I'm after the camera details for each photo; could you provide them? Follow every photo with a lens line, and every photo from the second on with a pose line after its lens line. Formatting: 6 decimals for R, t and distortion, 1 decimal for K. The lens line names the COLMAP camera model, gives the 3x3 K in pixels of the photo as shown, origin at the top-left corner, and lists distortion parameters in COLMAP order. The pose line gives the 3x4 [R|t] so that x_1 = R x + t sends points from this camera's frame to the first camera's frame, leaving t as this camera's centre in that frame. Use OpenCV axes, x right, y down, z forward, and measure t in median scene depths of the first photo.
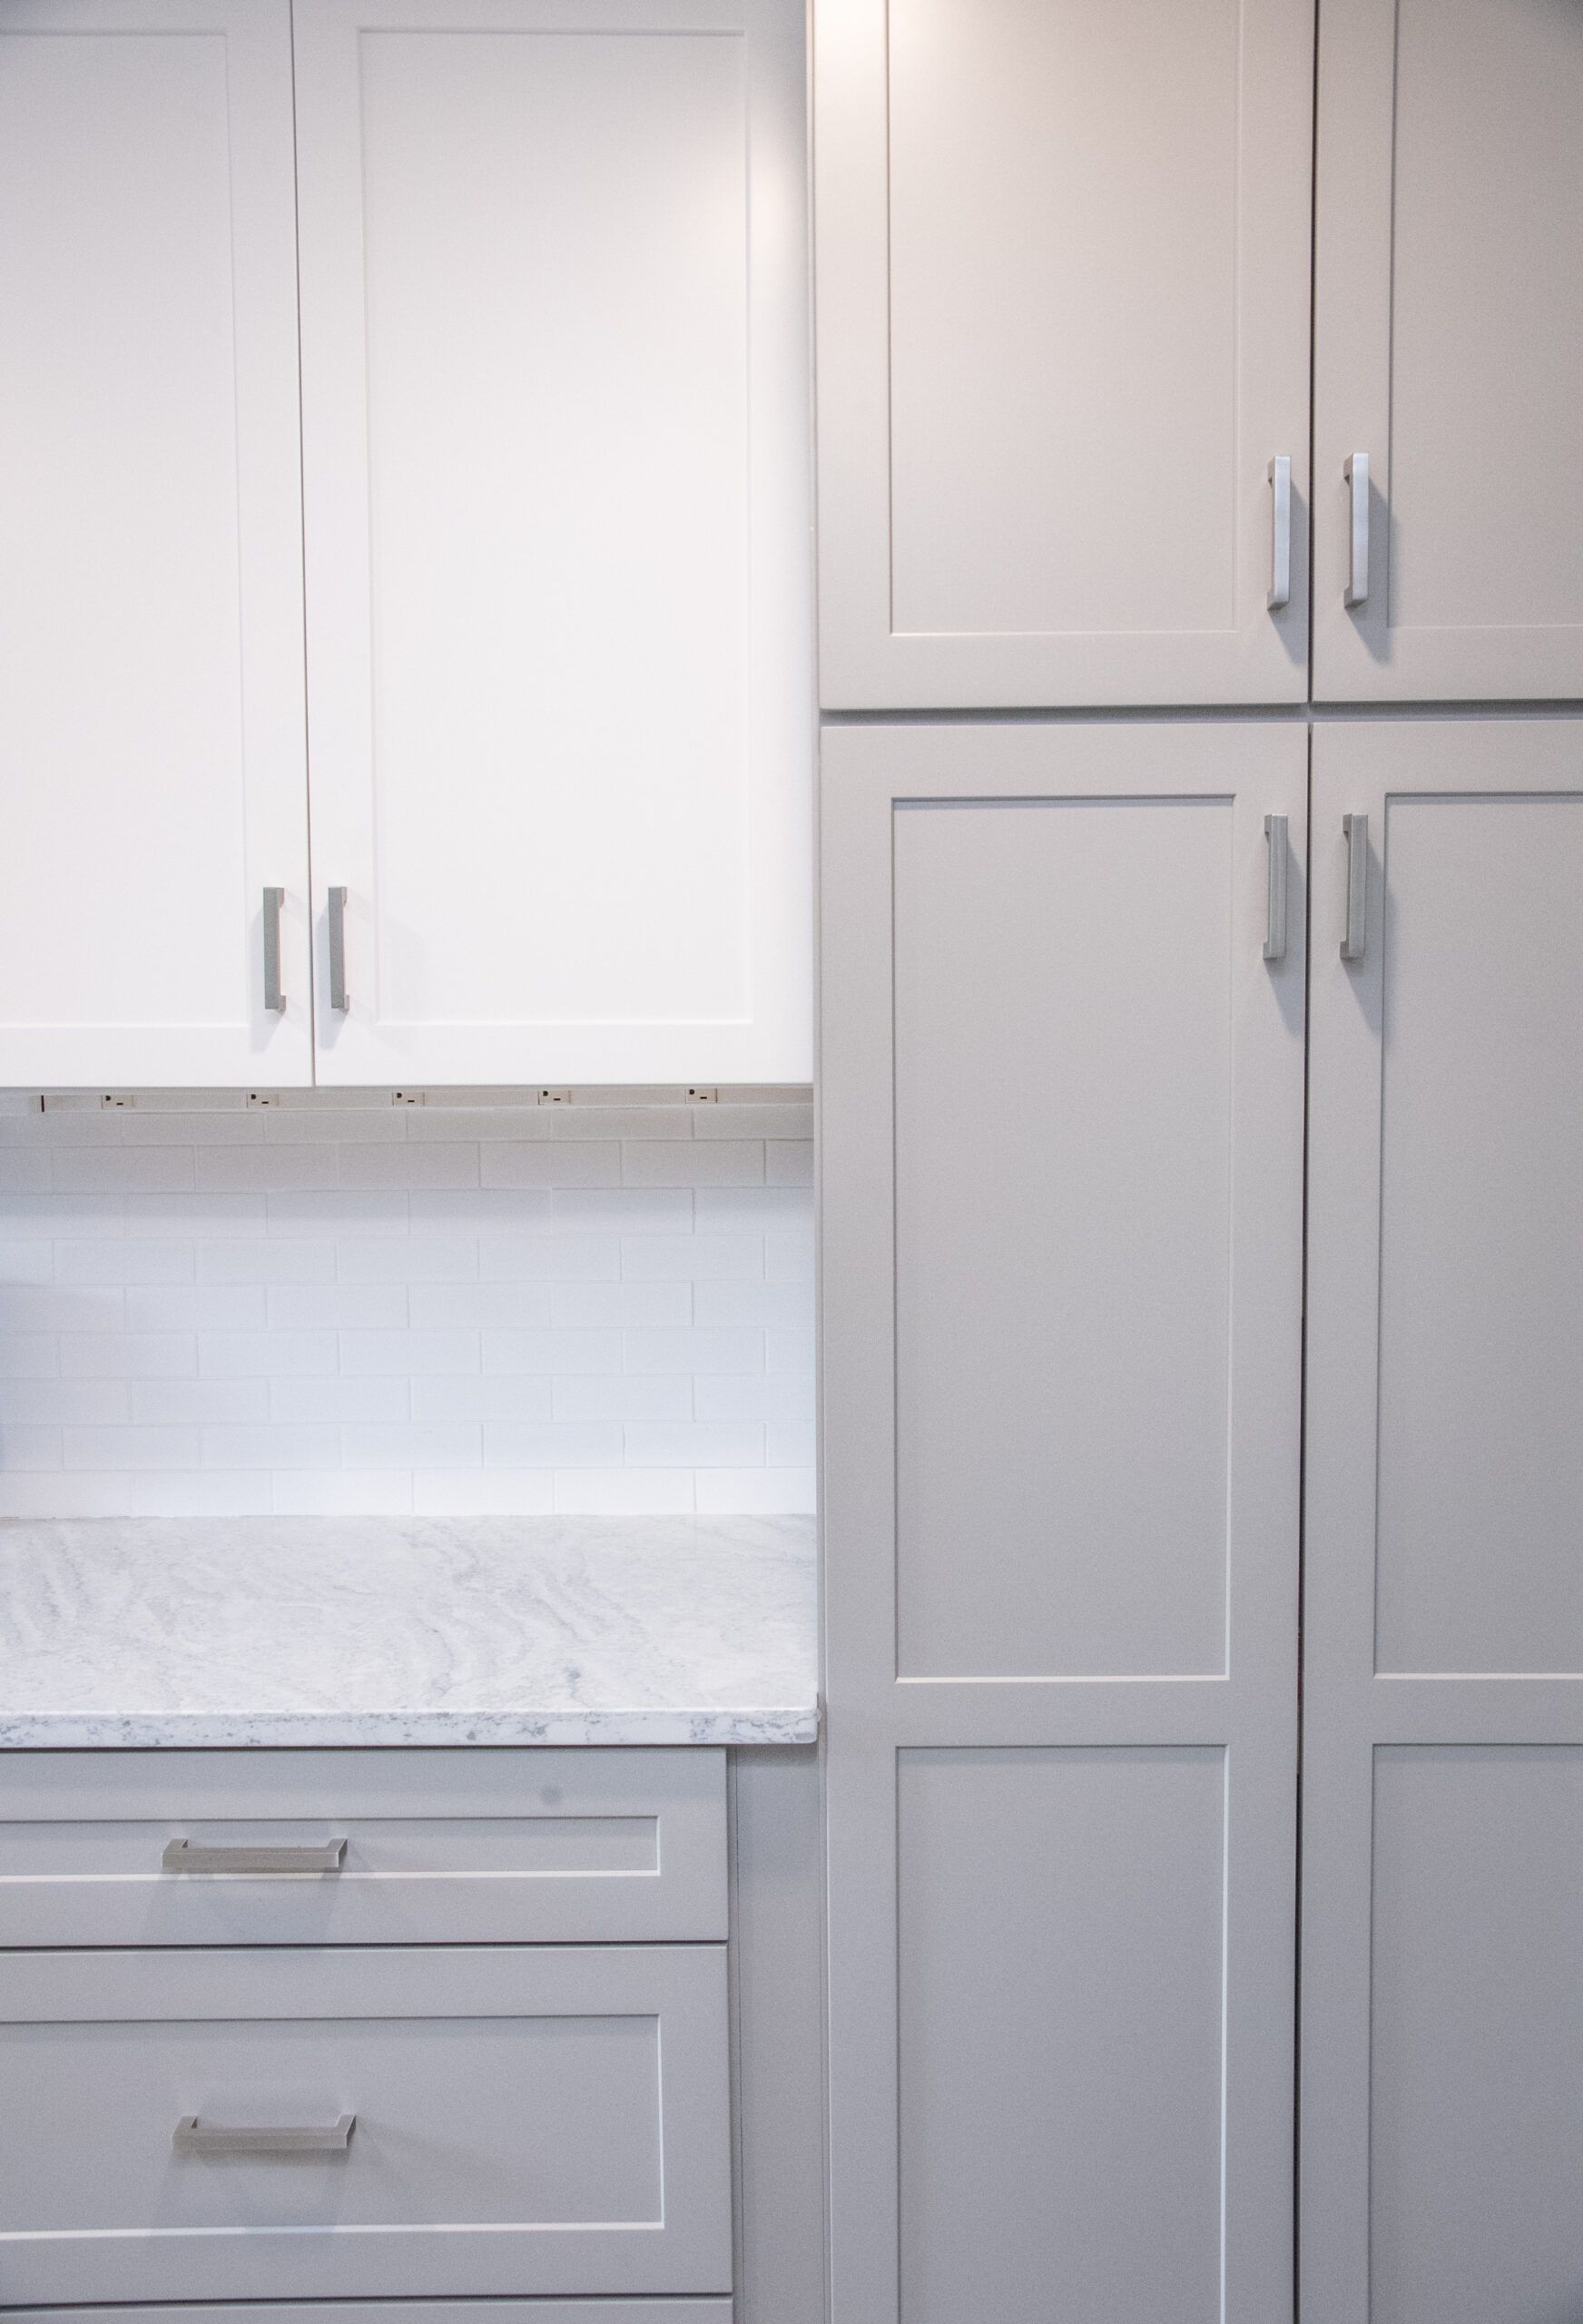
lens RADIAL K [[2512.3, 0, 791.5], [0, 2512.3, 1162.0], [0, 0, 1]] dist [-0.013714, -0.006961]
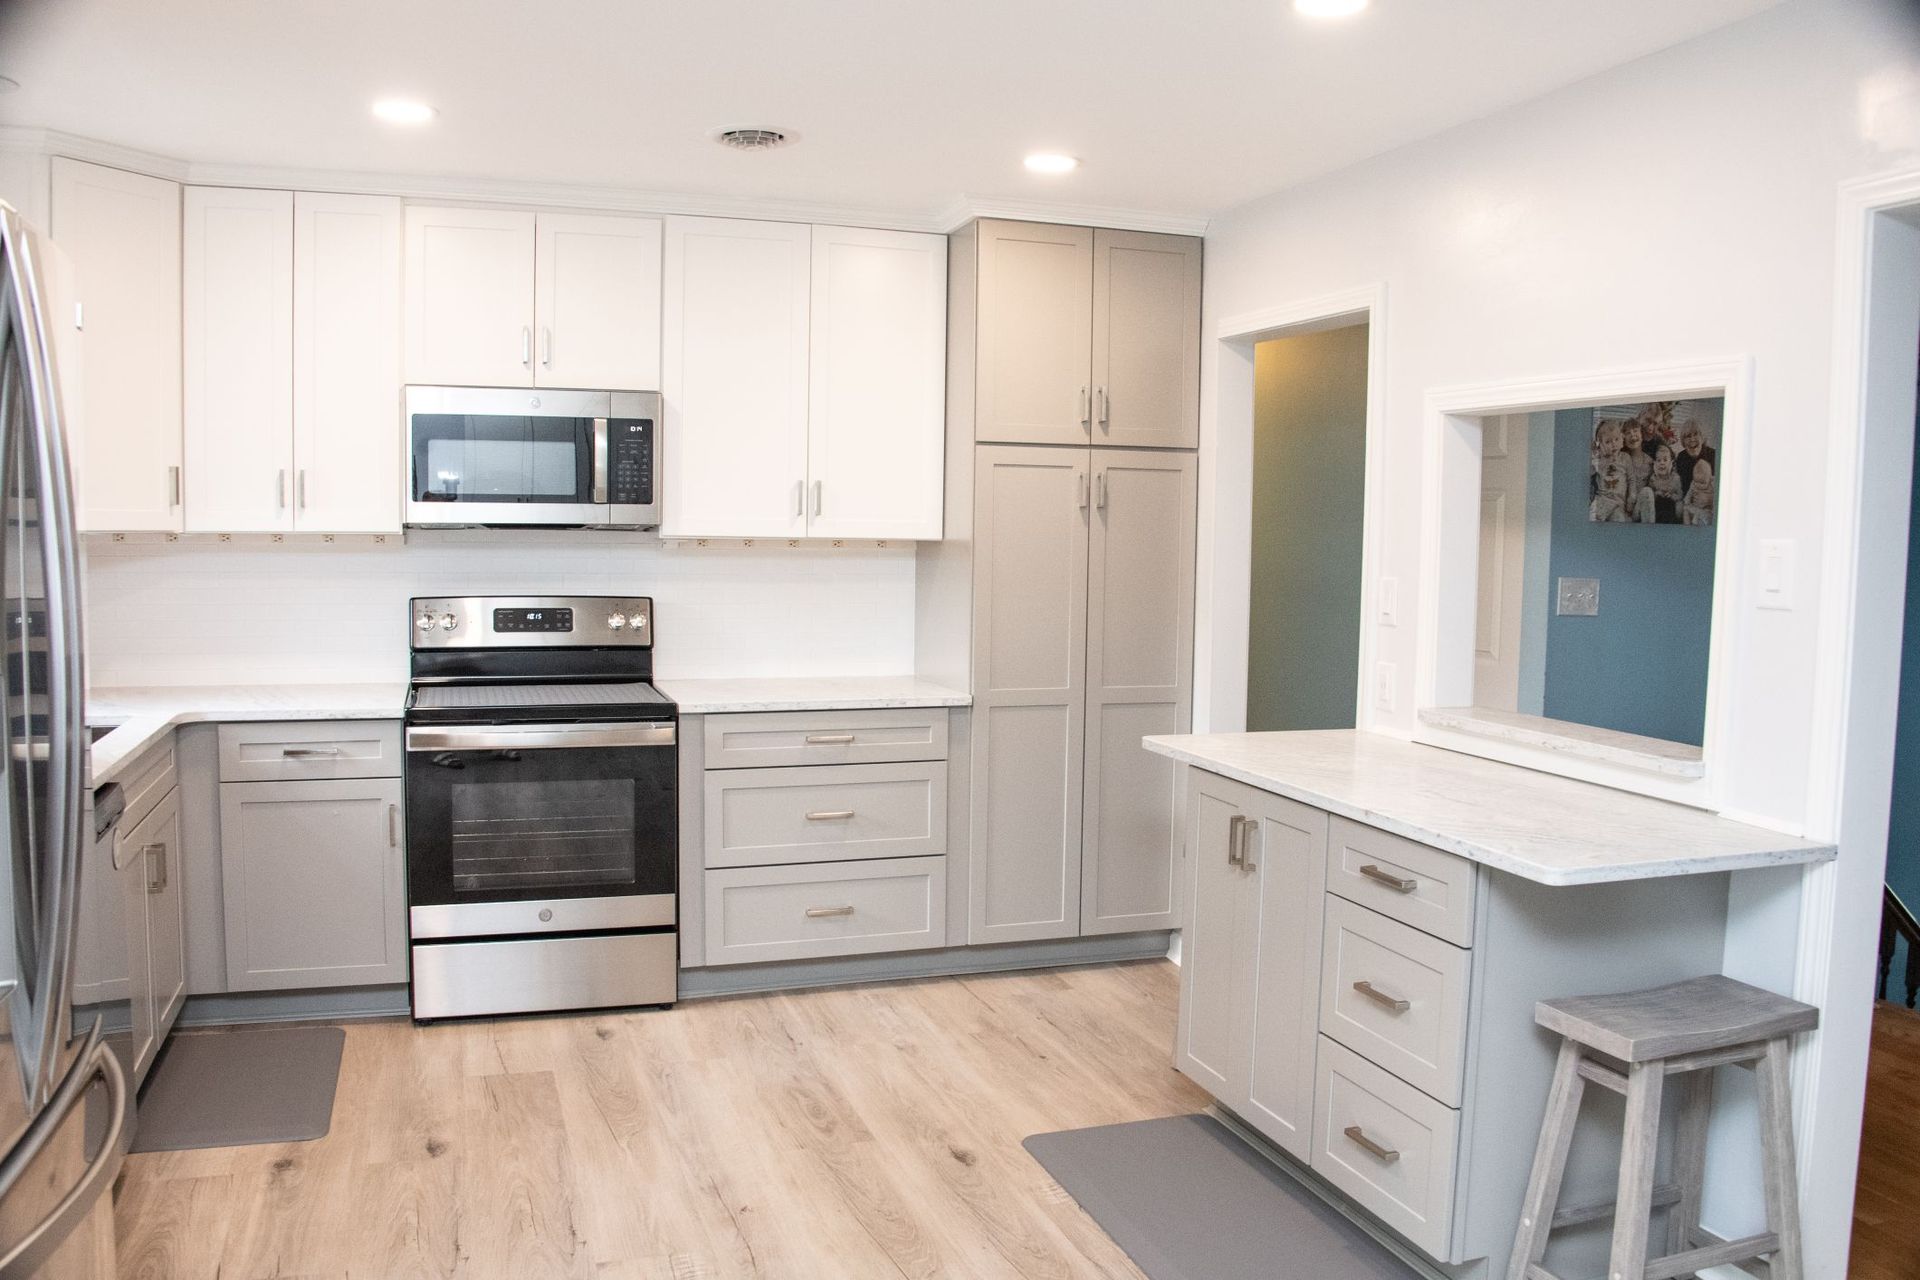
lens RADIAL K [[1538.8, 0, 960.0], [0, 1538.8, 640.0], [0, 0, 1]] dist [-0.131732, 0.061685]
pose [[0.938516, 0.000196, 0.345236, -0.828602], [0.001786, 0.999984, -0.005423, 0.142104], [-0.345232, 0.005706, 0.938500, -1.228691]]
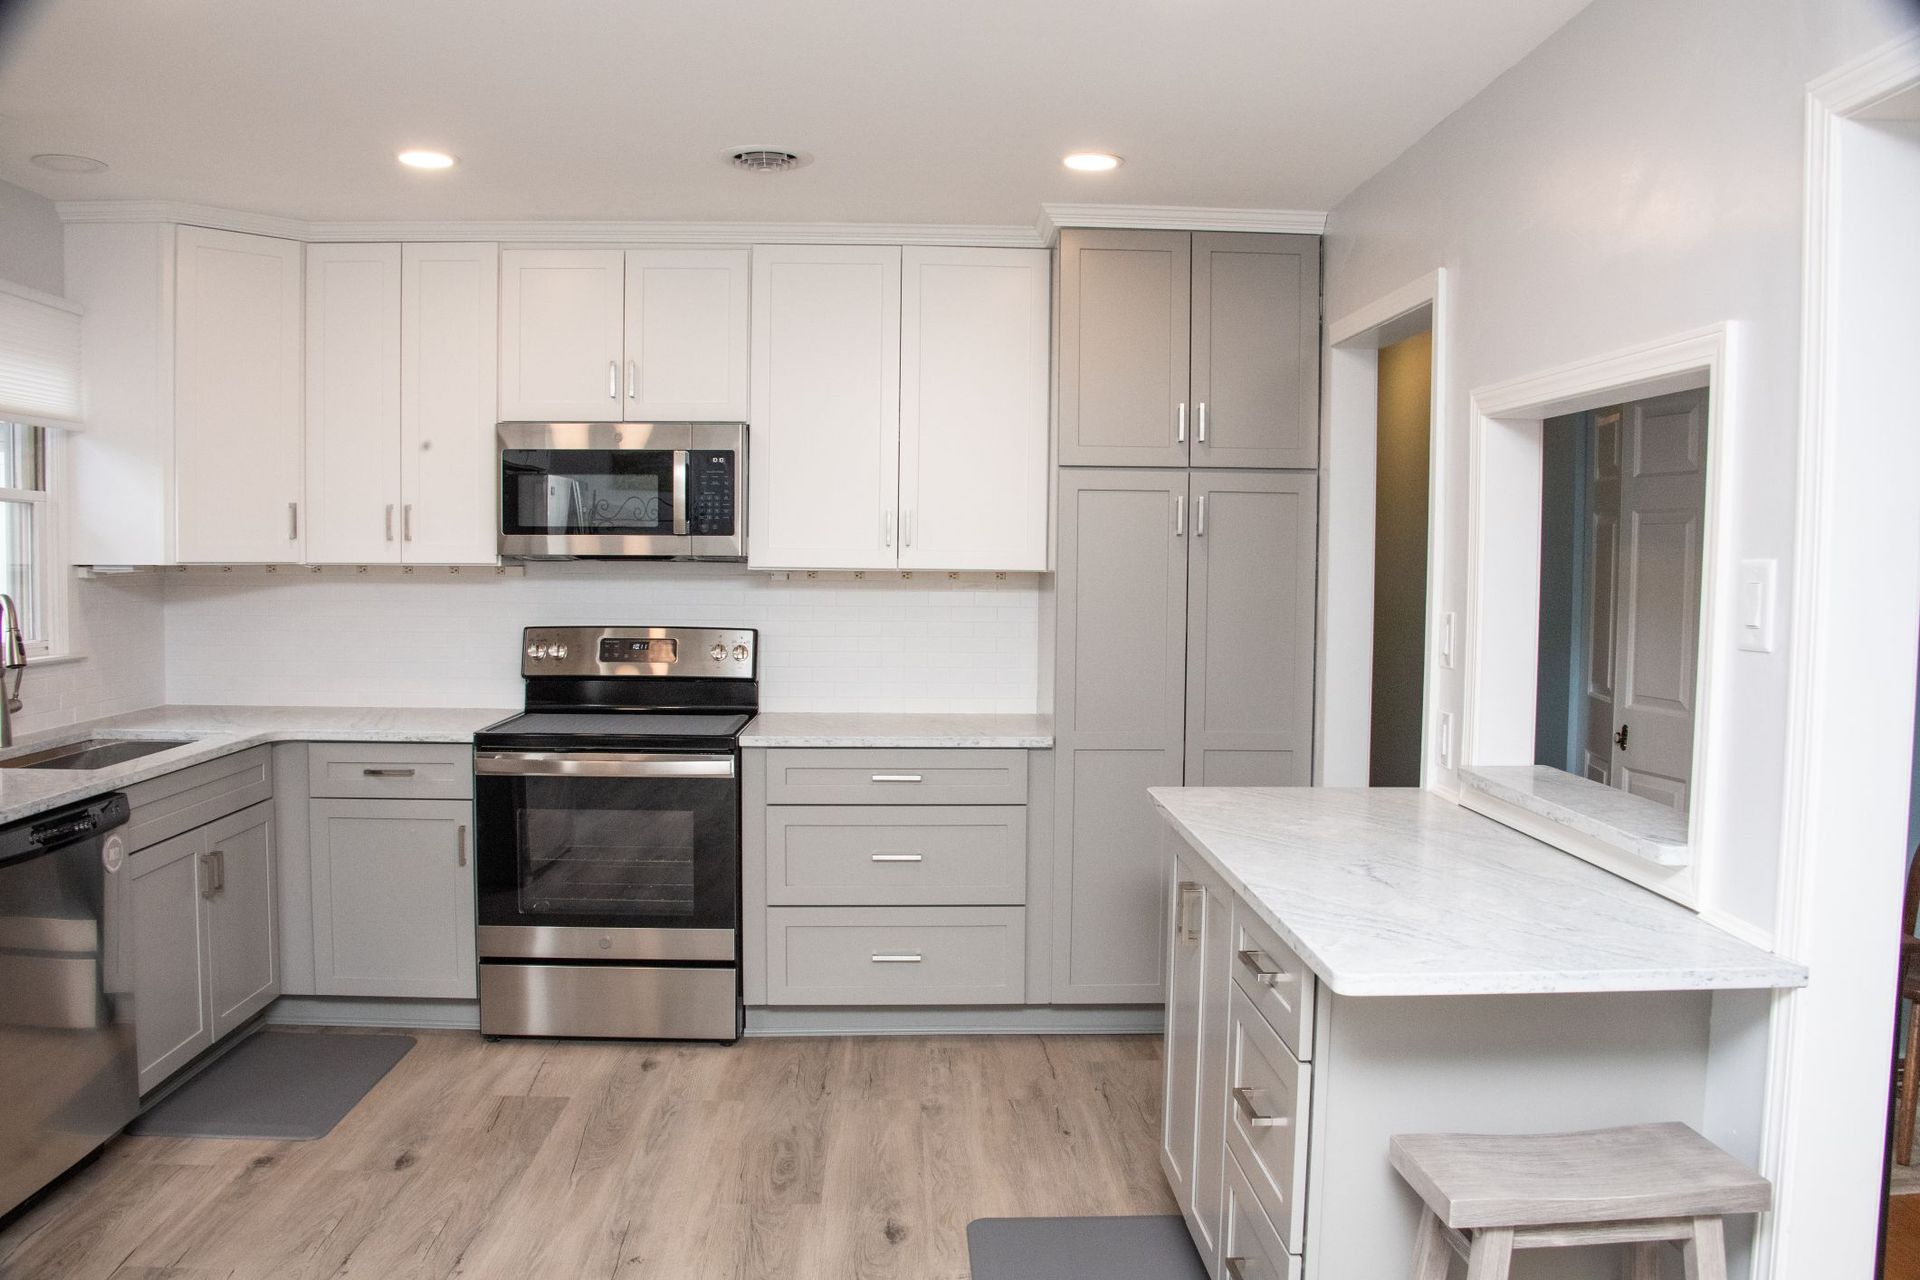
lens RADIAL K [[1538.8, 0, 960.0], [0, 1538.8, 640.0], [0, 0, 1]] dist [-0.131732, 0.061685]
pose [[0.998051, 0.018079, 0.059724, -0.259829], [-0.016534, 0.999518, -0.026262, 0.135616], [-0.060170, 0.025223, 0.997869, -1.217046]]
